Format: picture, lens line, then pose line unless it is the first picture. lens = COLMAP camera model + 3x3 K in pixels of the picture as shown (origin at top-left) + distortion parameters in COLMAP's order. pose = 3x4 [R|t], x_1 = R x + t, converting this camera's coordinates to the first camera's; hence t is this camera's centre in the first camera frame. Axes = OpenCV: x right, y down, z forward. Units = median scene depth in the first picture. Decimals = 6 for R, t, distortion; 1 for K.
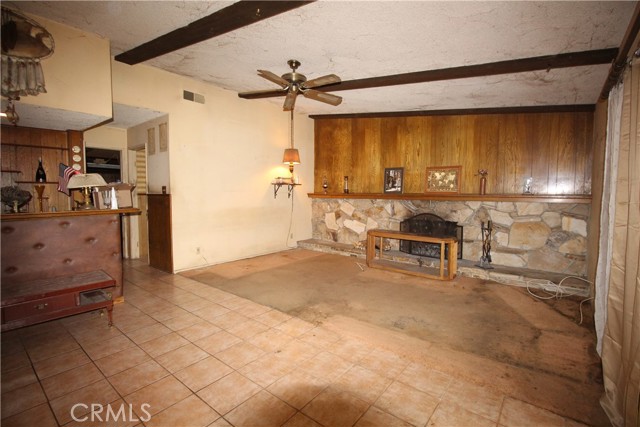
lens RADIAL K [[297.7, 0, 322.4], [0, 297.7, 214.7], [0, 0, 1]] dist [-0.003414, -0.000193]
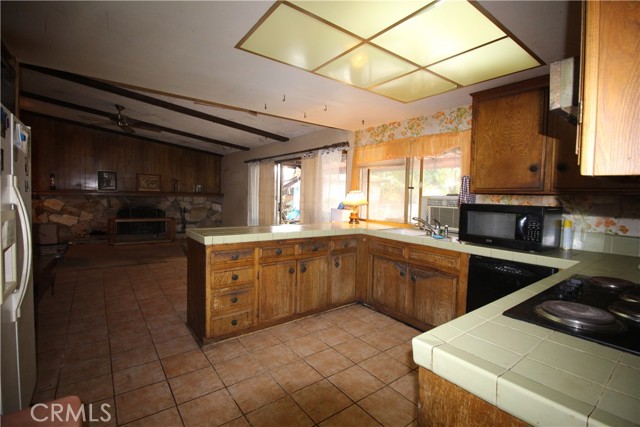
lens RADIAL K [[297.7, 0, 322.5], [0, 297.7, 210.1], [0, 0, 1]] dist [-0.003414, -0.000193]
pose [[0.252587, -0.044280, 0.966560, -0.915233], [0.054455, 0.998020, 0.031491, 0.026209], [-0.966041, 0.044680, 0.254498, -0.267028]]
